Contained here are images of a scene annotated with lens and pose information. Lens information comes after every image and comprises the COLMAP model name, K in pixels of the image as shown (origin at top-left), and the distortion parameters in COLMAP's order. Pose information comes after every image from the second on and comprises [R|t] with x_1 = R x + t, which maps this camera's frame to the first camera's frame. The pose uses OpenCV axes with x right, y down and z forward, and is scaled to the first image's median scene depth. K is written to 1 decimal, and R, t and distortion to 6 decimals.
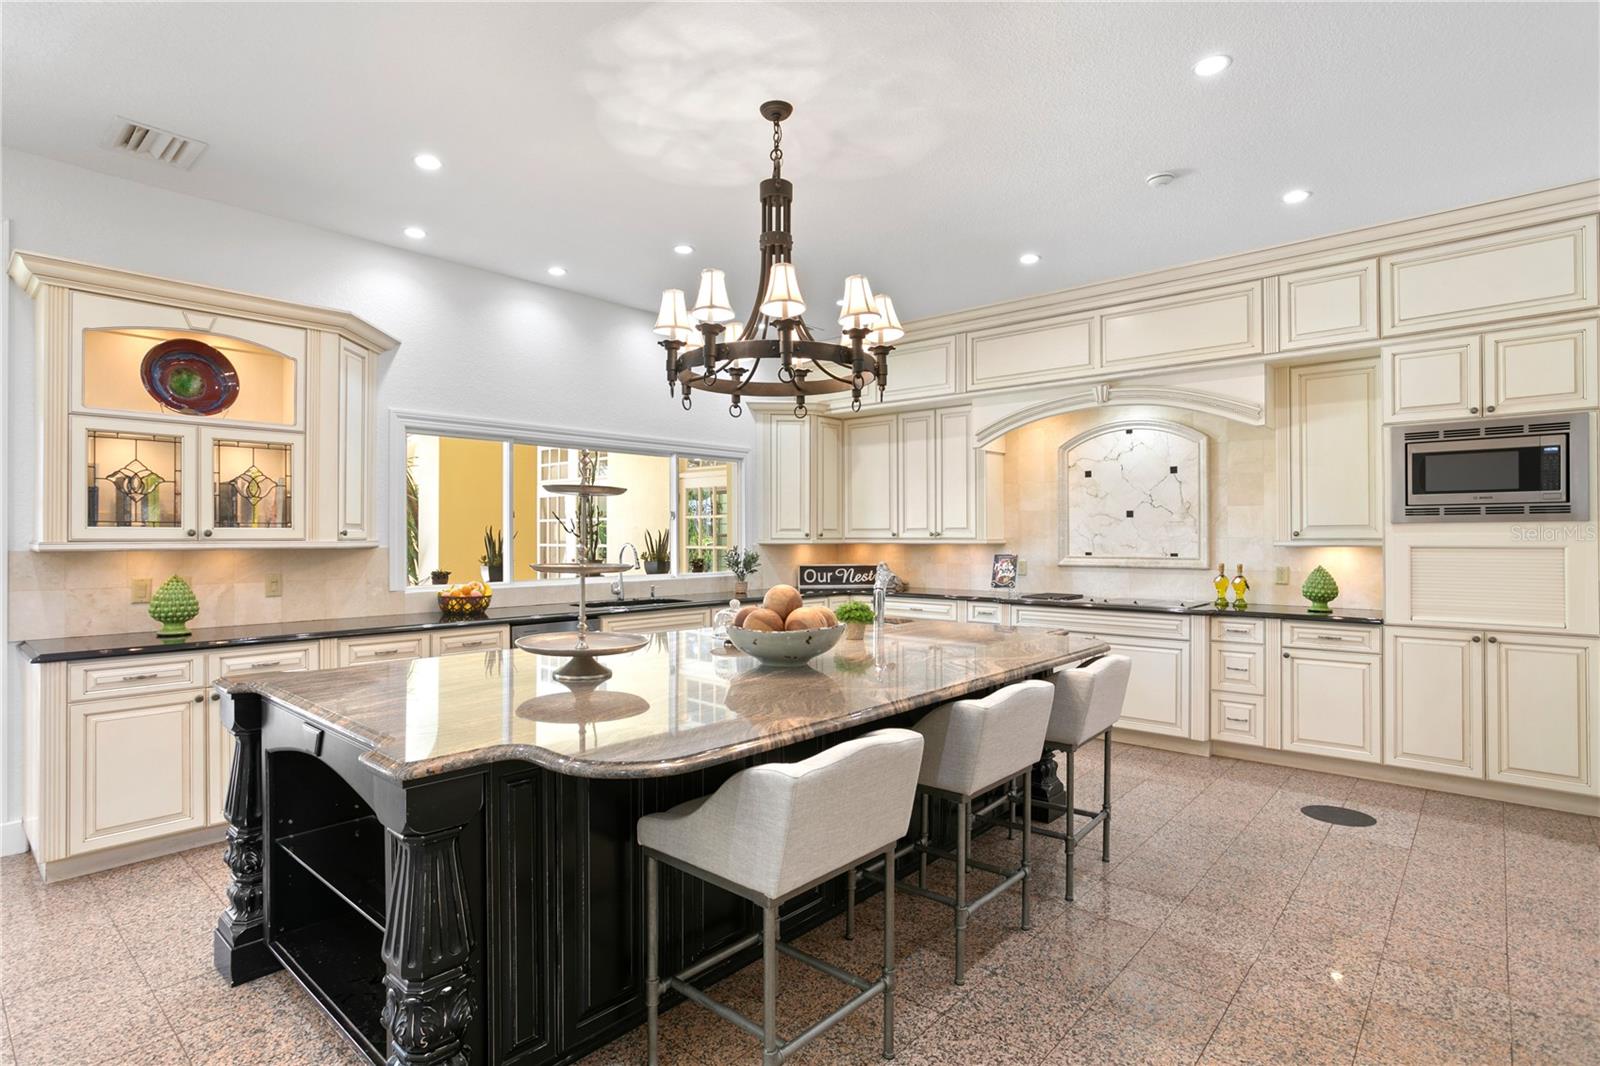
lens RADIAL K [[817.9, 0, 800.0], [0, 817.9, 533.0], [0, 0, 1]] dist [-0.001100, -0.000131]
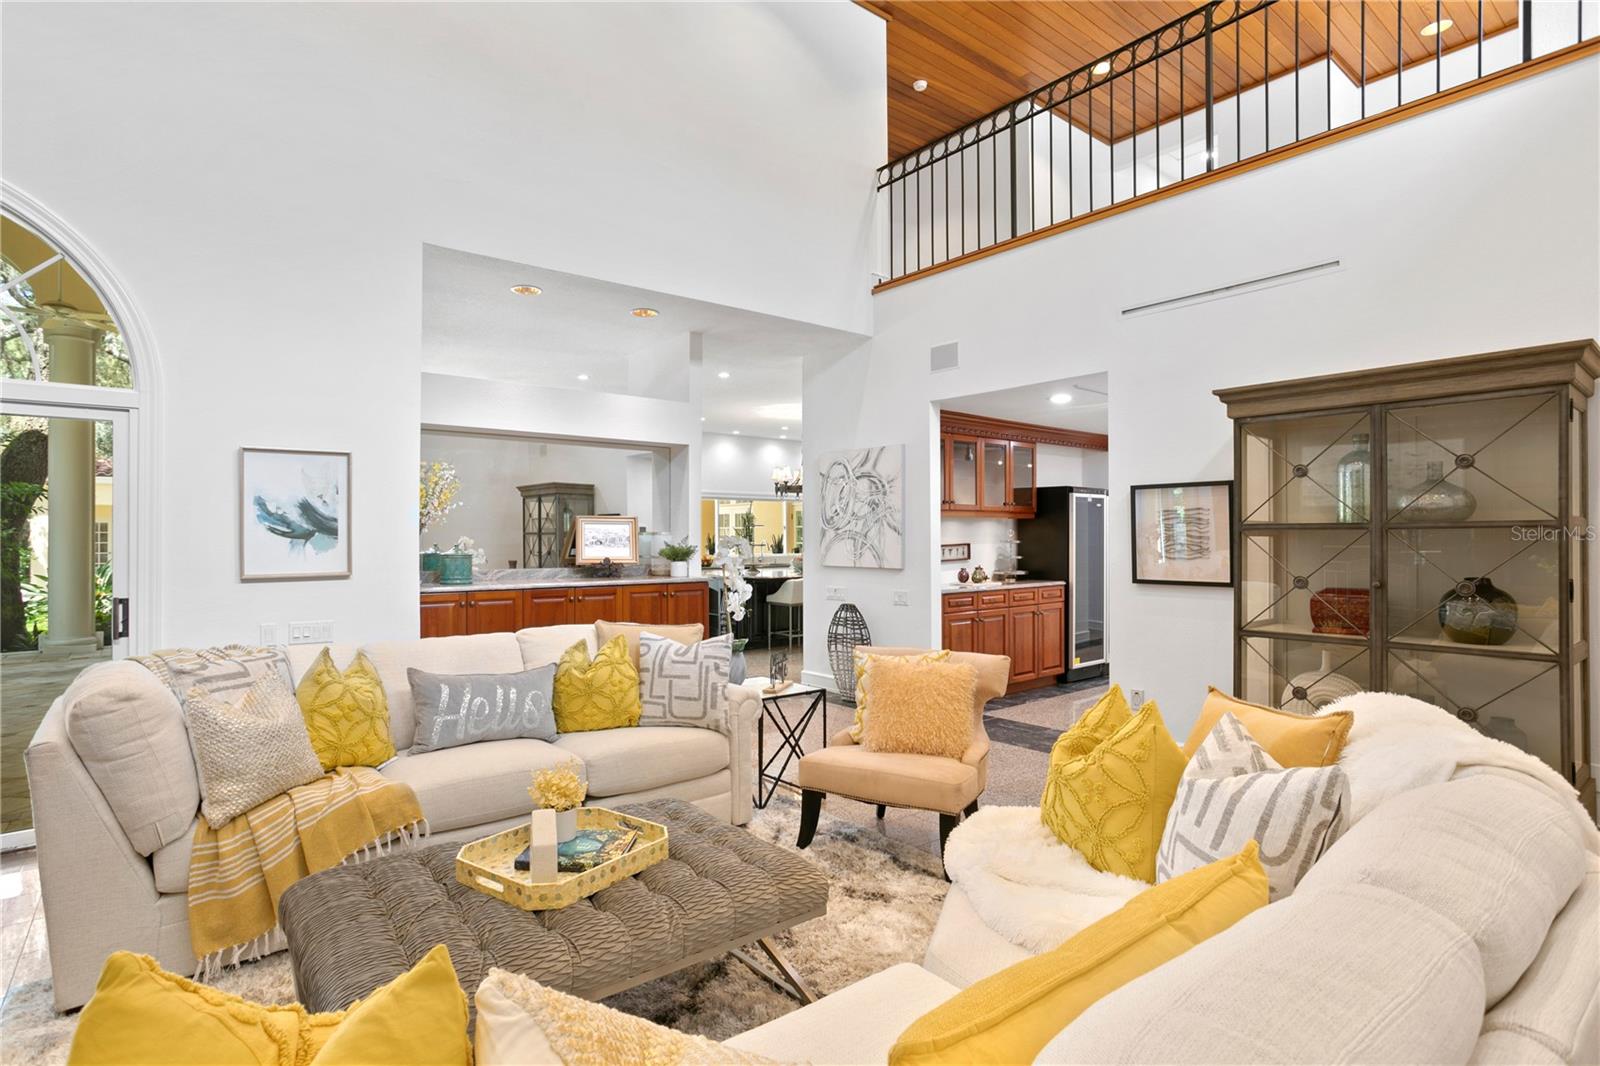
lens RADIAL K [[817.9, 0, 800.0], [0, 817.9, 533.0], [0, 0, 1]] dist [-0.001100, -0.000131]
pose [[0.986442, -0.001618, -0.164103, 0.275405], [0.001200, 0.999996, -0.002641, -0.001291], [0.164107, 0.002408, 0.986440, -1.301937]]
